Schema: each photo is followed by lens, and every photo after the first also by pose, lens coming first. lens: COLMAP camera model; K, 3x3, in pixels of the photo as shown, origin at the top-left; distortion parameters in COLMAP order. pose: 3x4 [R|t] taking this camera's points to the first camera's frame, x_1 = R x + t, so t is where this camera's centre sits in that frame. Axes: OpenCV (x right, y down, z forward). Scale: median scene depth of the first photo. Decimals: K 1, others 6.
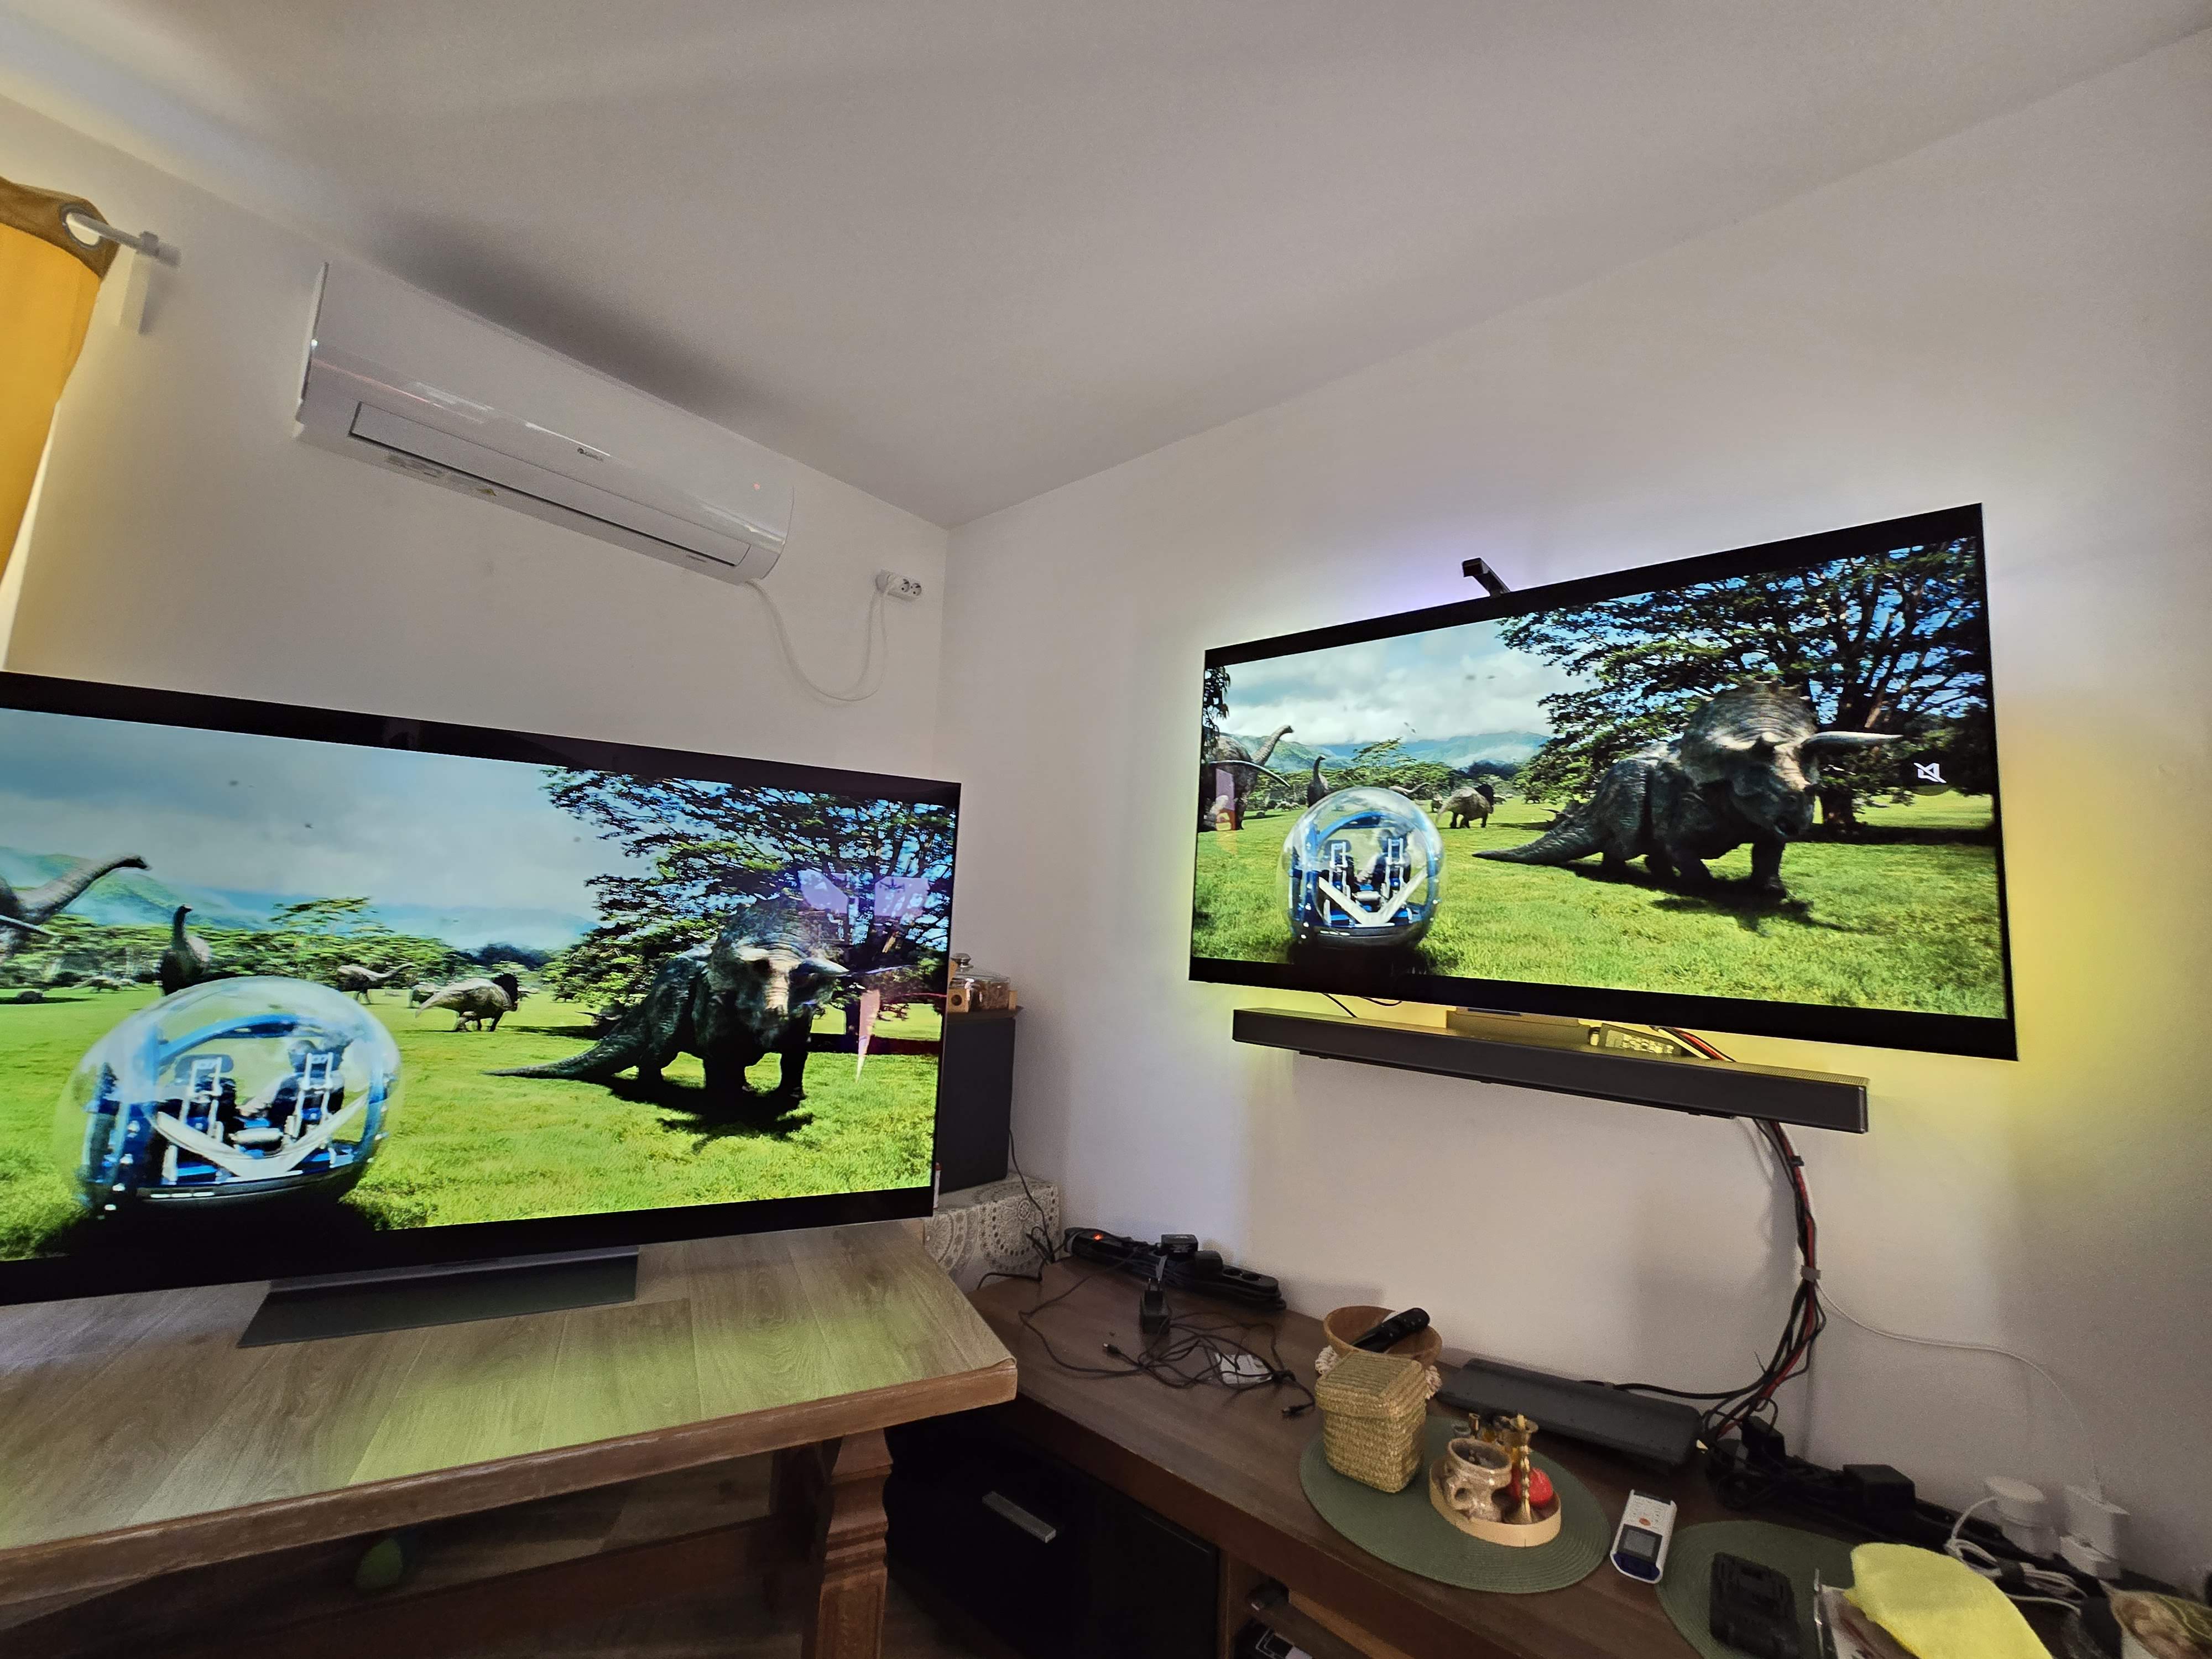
lens RADIAL K [[946.0, 0, 1124.6], [0, 946.0, 823.9], [0, 0, 1]] dist [-0.001463, 0.000517]
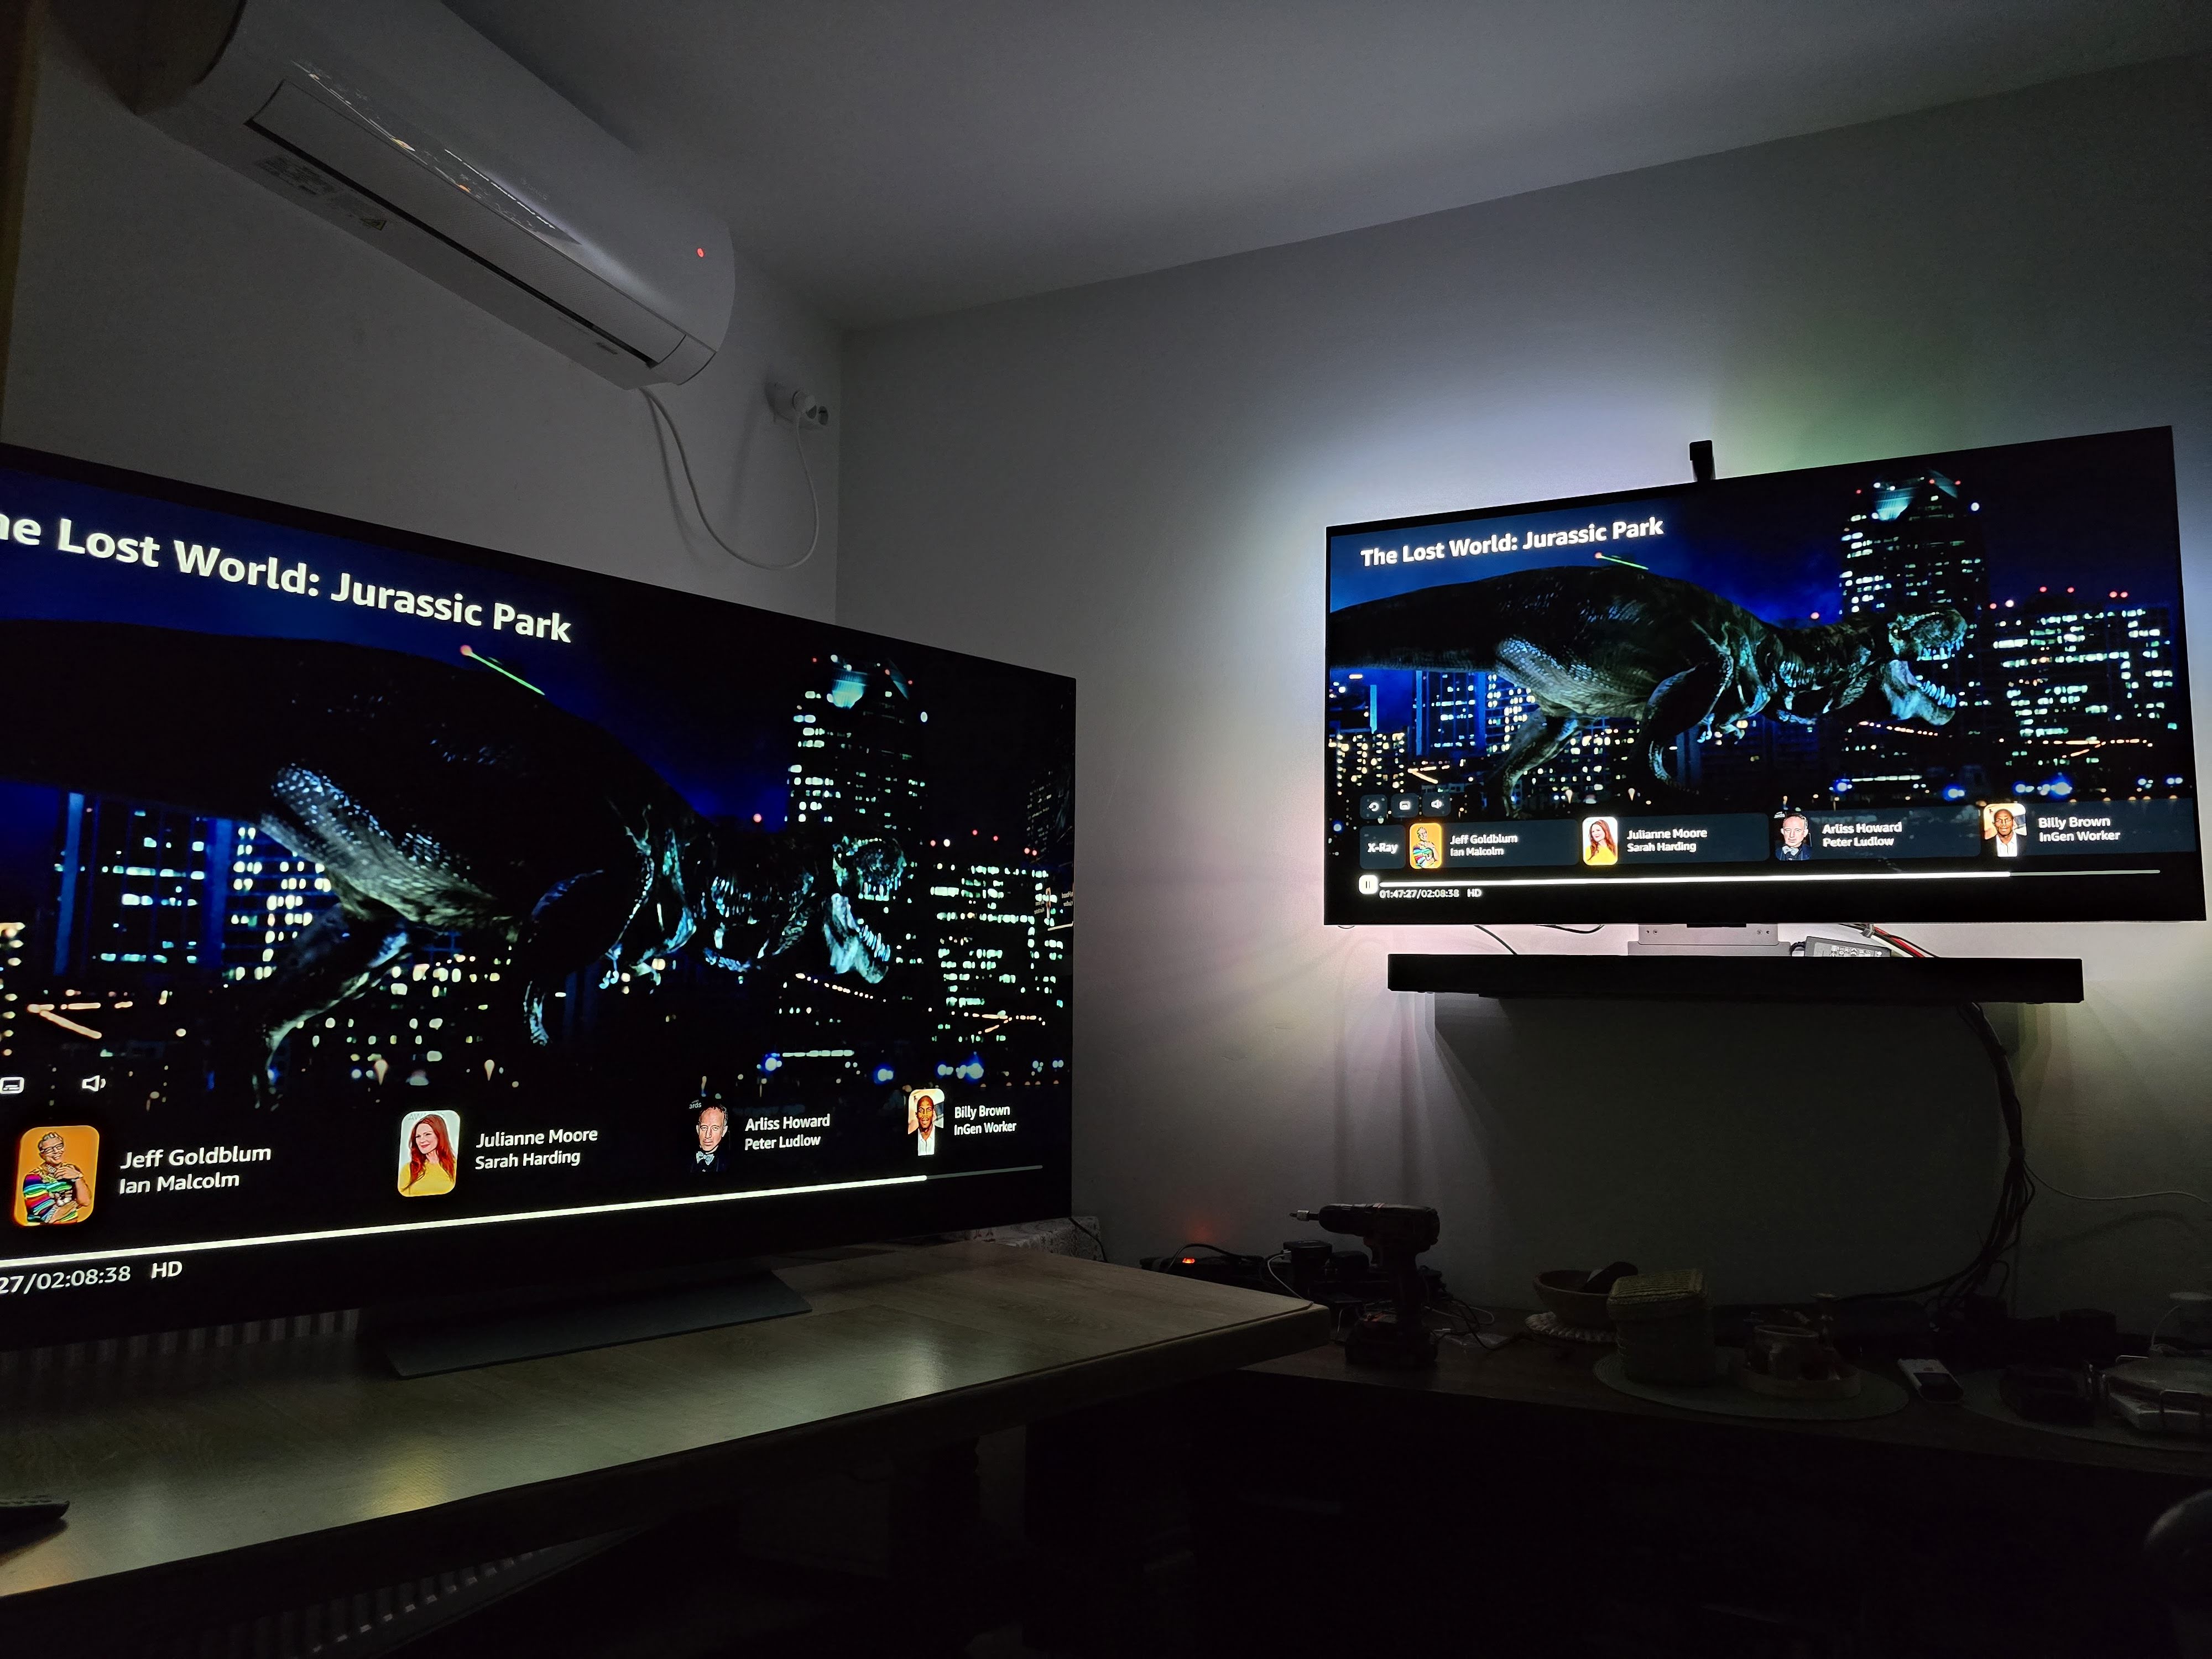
lens RADIAL K [[1520.9, 0, 1142.1], [0, 1520.9, 840.4], [0, 0, 1]] dist [0.054402, -0.050443]
pose [[0.951824, -0.004884, 0.306607, -0.650844], [0.001328, 0.999929, 0.011803, 0.100161], [-0.306643, -0.010827, 0.951763, -0.291102]]
